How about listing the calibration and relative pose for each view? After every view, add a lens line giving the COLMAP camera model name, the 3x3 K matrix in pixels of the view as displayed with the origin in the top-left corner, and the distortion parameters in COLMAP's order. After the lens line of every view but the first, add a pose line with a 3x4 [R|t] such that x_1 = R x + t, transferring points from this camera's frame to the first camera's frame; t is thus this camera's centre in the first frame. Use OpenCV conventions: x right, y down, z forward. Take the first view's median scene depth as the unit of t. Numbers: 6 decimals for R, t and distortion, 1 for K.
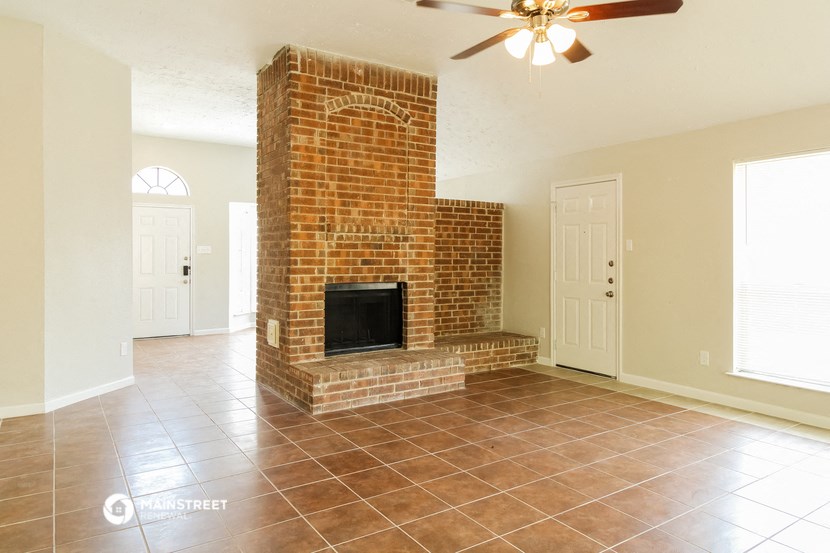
lens RADIAL K [[547.0, 0, 415.6], [0, 547.0, 256.8], [0, 0, 1]] dist [0.000246, -0.000124]
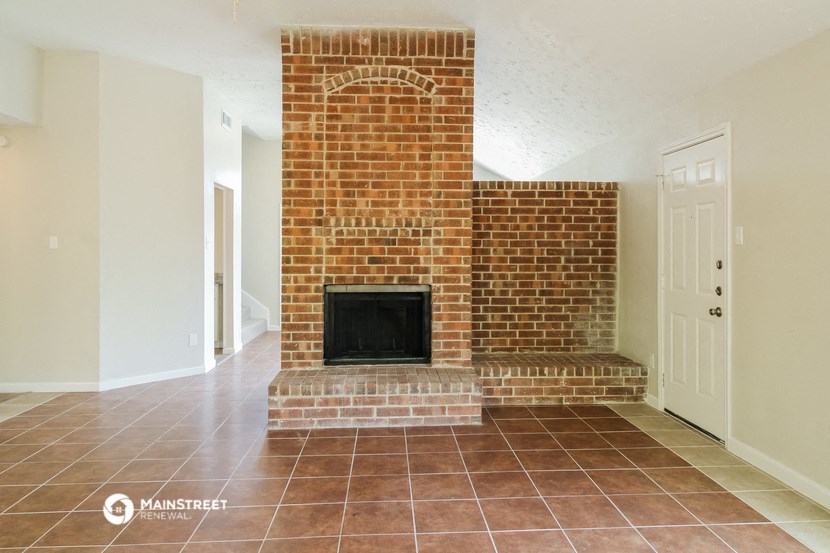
lens RADIAL K [[559.1, 0, 417.0], [0, 559.1, 251.9], [0, 0, 1]] dist [0.002754, 0.000268]
pose [[0.867108, -0.002579, -0.498114, 0.394666], [0.001511, 0.999996, -0.002549, -0.001265], [0.498118, 0.001458, 0.867108, 0.261910]]
